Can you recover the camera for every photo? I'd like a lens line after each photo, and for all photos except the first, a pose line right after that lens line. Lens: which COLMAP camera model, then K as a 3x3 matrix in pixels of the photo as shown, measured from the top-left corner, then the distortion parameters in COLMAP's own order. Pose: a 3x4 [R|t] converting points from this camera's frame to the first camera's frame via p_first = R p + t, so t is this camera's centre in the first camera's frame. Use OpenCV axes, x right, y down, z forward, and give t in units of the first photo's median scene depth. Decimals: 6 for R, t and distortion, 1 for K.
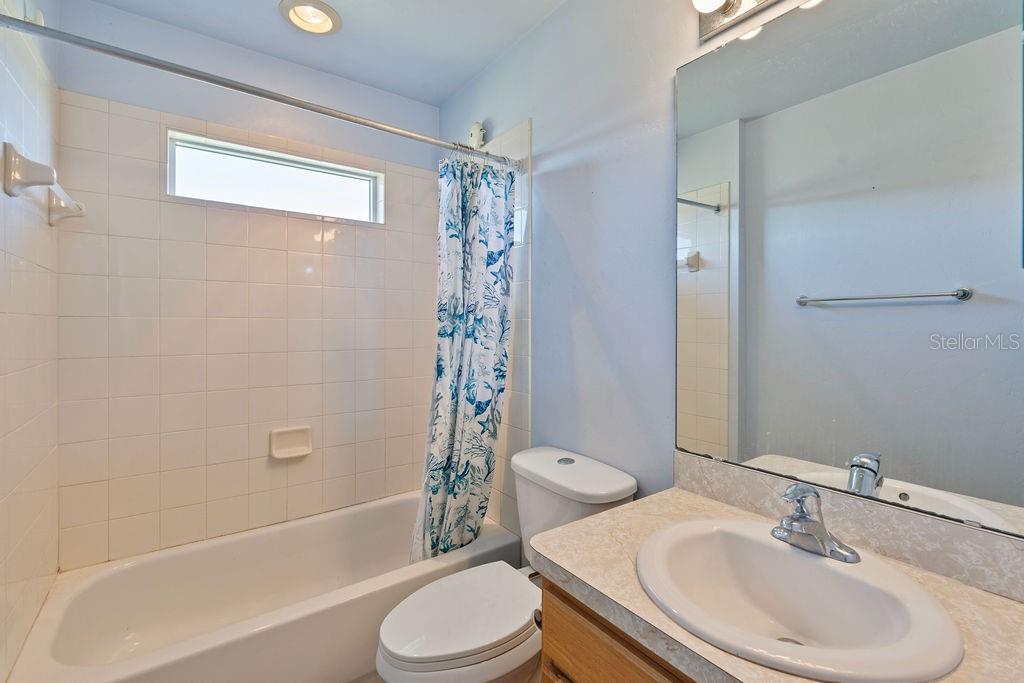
lens RADIAL K [[458.1, 0, 512.3], [0, 458.1, 329.9], [0, 0, 1]] dist [-0.007727, 0.000094]
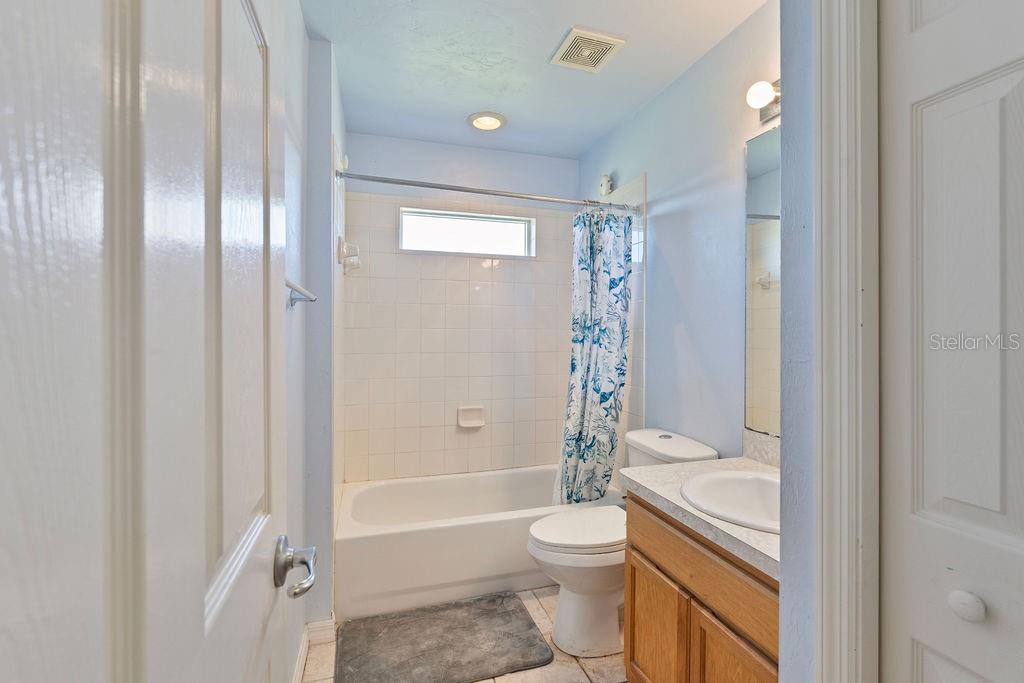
lens RADIAL K [[458.1, 0, 512.3], [0, 458.1, 329.9], [0, 0, 1]] dist [-0.007727, 0.000094]
pose [[0.946525, -0.000646, -0.322630, 0.106879], [-0.005086, 0.999844, -0.016923, 0.000651], [0.322591, 0.017659, 0.946374, -0.345879]]
